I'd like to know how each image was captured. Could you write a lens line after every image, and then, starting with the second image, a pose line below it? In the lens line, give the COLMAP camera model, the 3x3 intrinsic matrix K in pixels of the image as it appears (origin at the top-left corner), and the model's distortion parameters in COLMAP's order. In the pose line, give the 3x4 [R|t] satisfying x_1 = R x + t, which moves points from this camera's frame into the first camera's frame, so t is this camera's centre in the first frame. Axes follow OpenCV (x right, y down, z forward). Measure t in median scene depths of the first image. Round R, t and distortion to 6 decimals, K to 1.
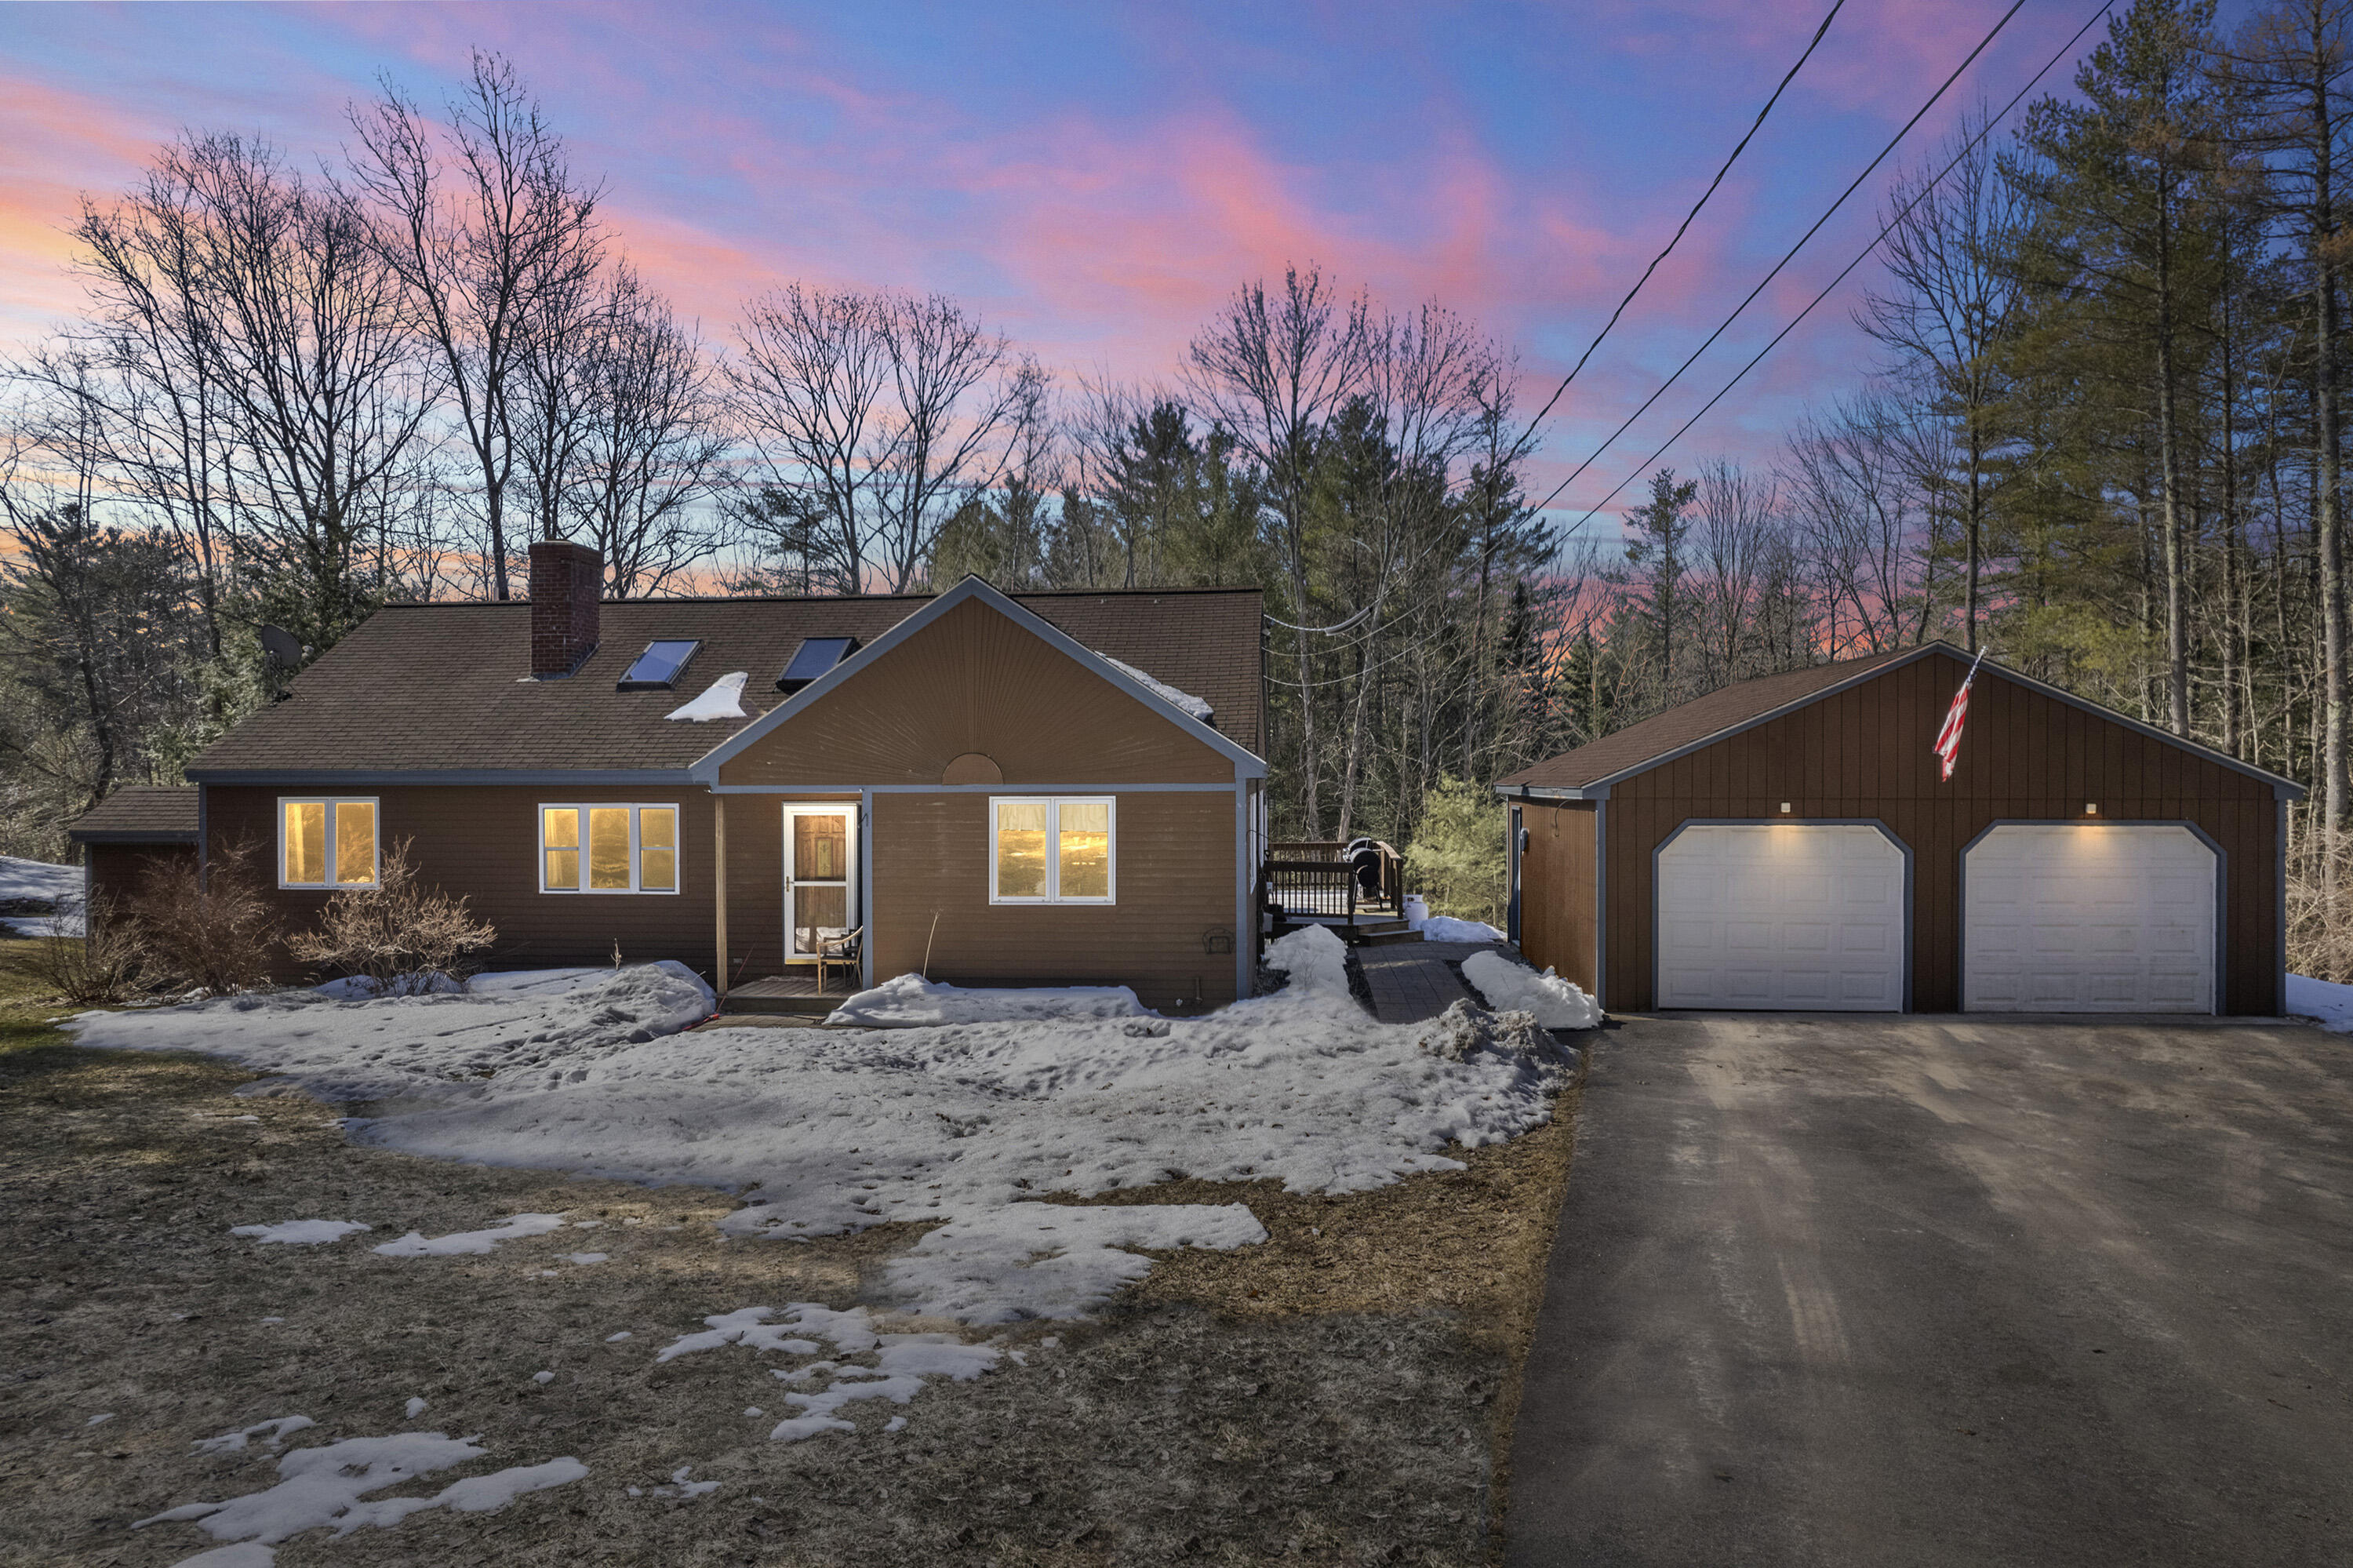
lens RADIAL K [[1480.9, 0, 1176.2], [0, 1480.9, 775.2], [0, 0, 1]] dist [-0.052587, 0.000514]
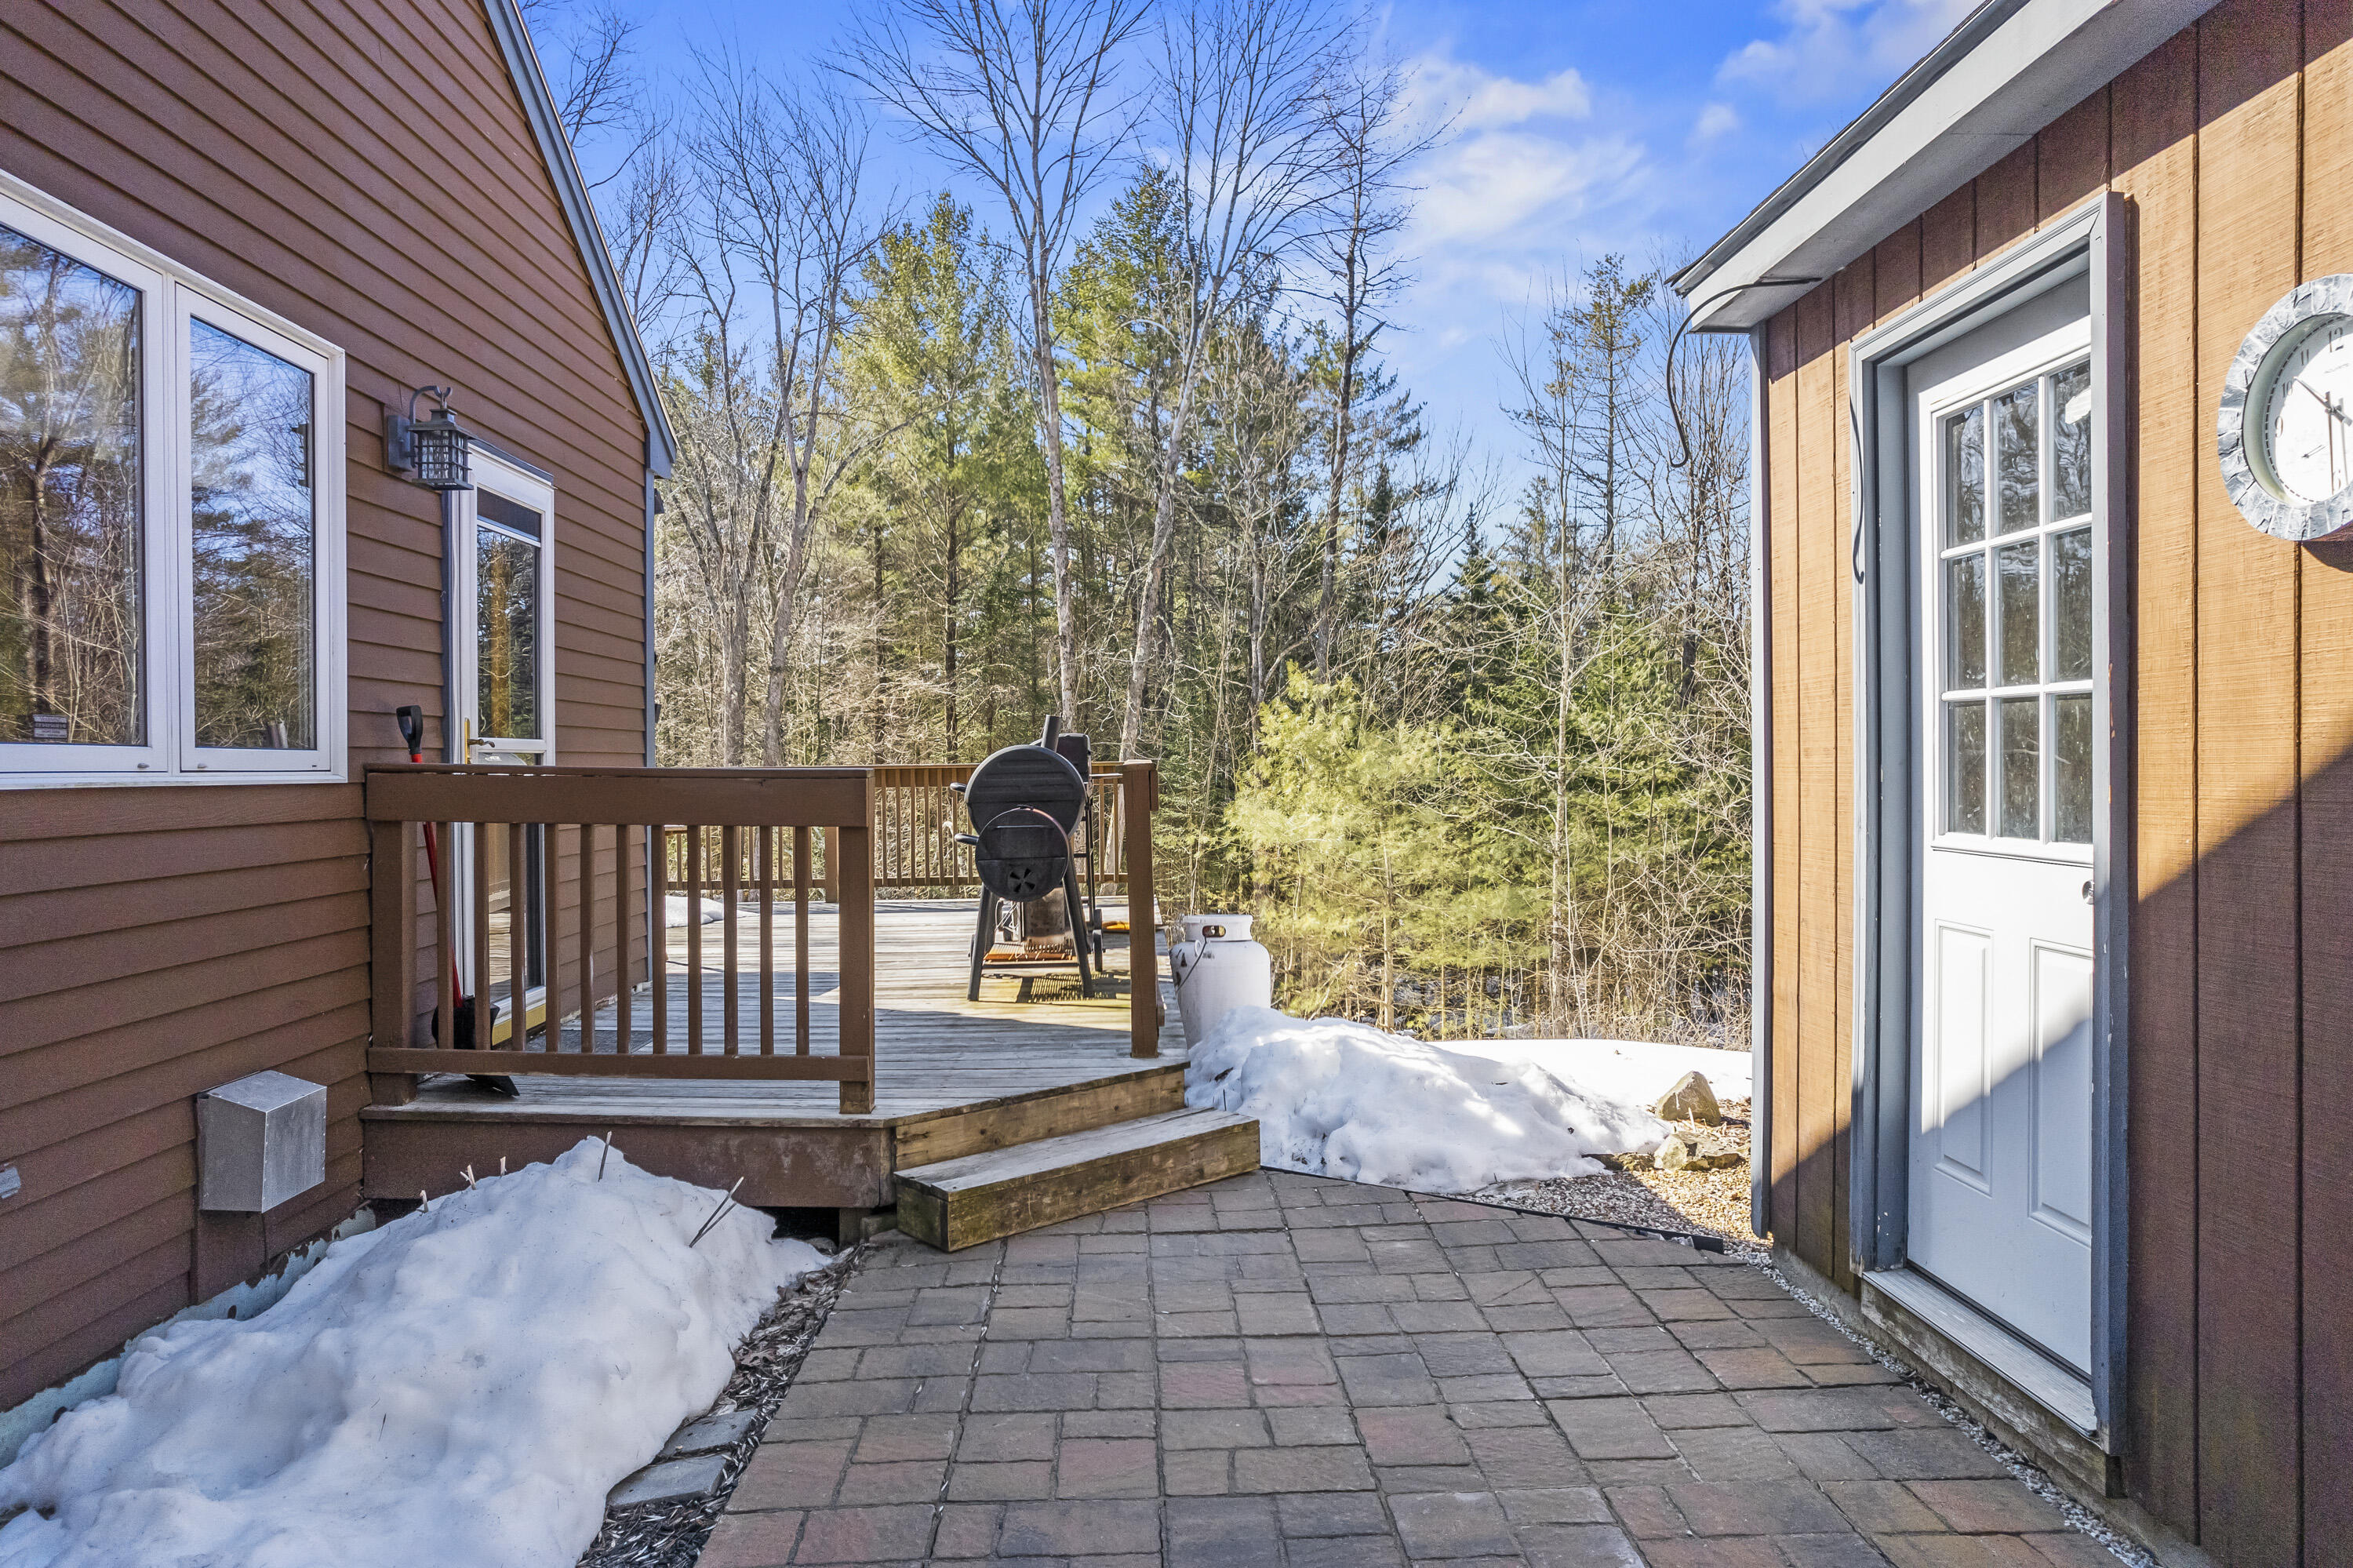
lens RADIAL K [[1520.7, 0, 1178.1], [0, 1520.7, 773.6], [0, 0, 1]] dist [-0.046682, 0.030782]
pose [[0.992932, -0.000300, 0.118685, 0.109879], [-0.000236, 0.999990, 0.004502, 0.047820], [-0.118685, -0.004498, 0.992922, 0.661805]]
